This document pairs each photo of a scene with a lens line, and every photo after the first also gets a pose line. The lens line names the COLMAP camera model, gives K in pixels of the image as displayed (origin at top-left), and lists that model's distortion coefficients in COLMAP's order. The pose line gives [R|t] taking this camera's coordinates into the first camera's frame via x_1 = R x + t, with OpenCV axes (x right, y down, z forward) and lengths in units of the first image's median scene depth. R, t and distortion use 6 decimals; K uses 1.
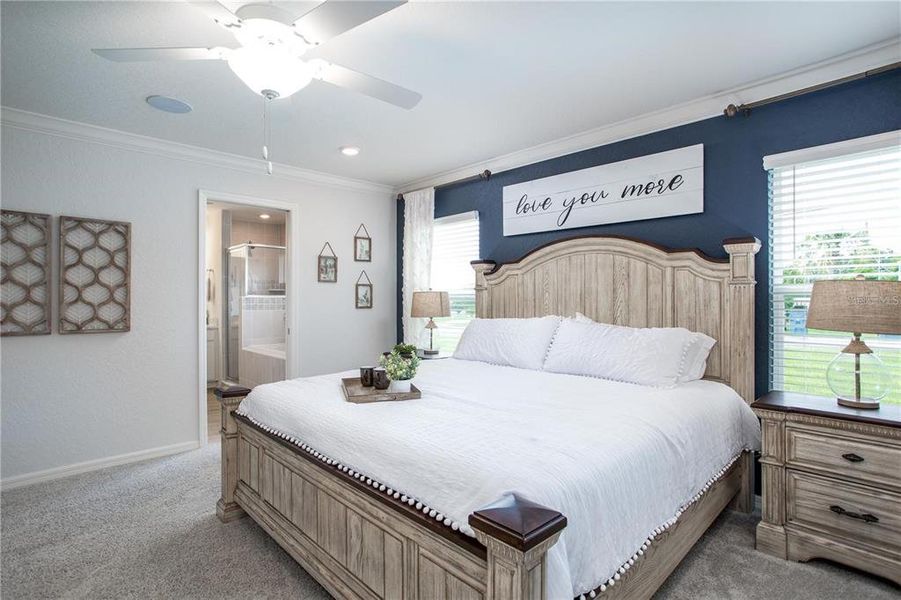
lens RADIAL K [[451.3, 0, 445.4], [0, 451.3, 289.2], [0, 0, 1]] dist [-0.028741, 0.000487]
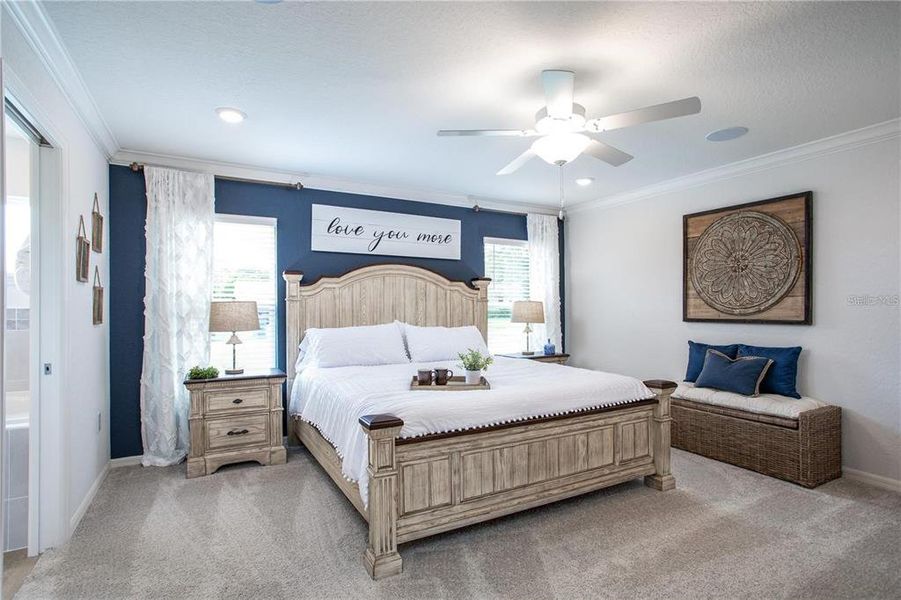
lens RADIAL K [[451.3, 0, 445.4], [0, 451.3, 289.2], [0, 0, 1]] dist [-0.028741, 0.000487]
pose [[0.253386, 0.044108, 0.966359, -0.903975], [-0.016736, 0.999010, -0.041210, 0.013214], [-0.967220, -0.005731, 0.253873, 0.482380]]
